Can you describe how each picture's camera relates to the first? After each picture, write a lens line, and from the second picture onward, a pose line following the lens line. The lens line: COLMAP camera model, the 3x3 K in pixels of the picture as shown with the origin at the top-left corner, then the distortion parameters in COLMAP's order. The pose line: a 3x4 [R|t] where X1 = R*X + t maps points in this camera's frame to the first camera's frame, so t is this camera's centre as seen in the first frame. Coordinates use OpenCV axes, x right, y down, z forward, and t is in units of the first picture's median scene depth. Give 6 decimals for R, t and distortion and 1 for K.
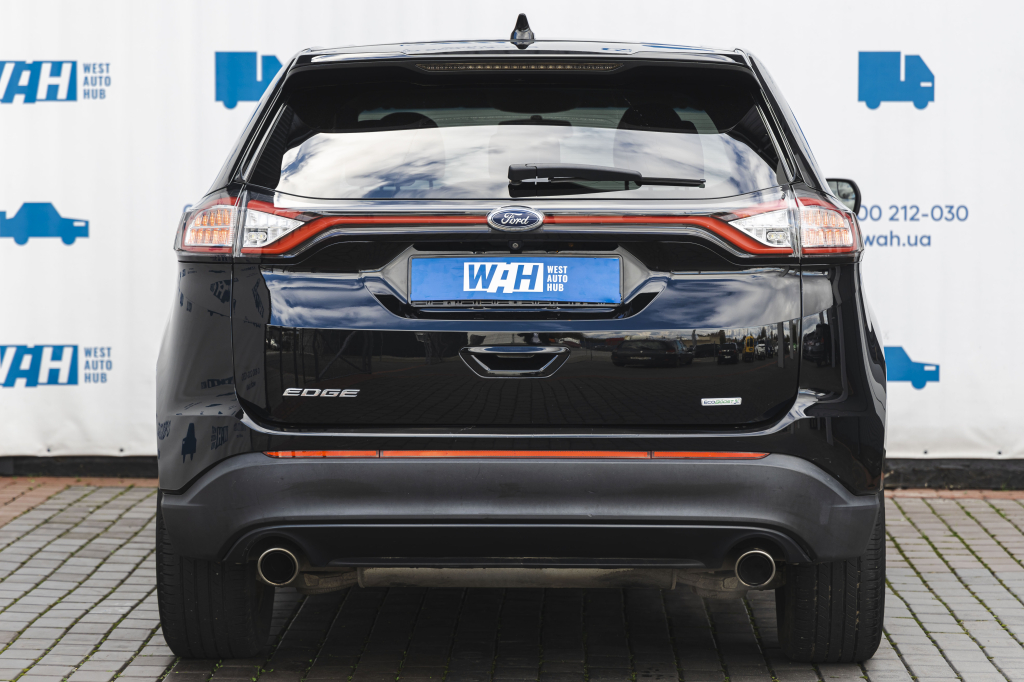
lens RADIAL K [[3723.6, 0, 512.0], [0, 3723.6, 341.0], [0, 0, 1]] dist [0.150902, 0.682653]
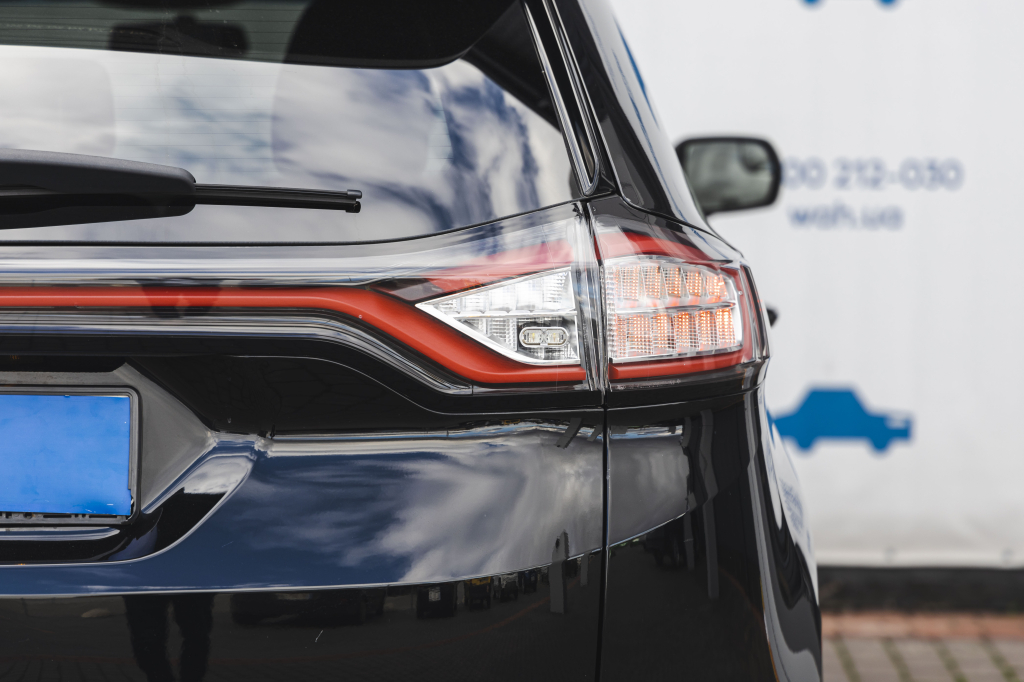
lens RADIAL K [[3723.6, 0, 512.0], [0, 3723.6, 341.0], [0, 0, 1]] dist [0.150902, 0.682653]
pose [[0.999880, 0.006509, 0.014089, 0.061949], [-0.006909, 0.999568, 0.028570, -0.038702], [-0.013897, -0.028664, 0.999492, 0.607164]]
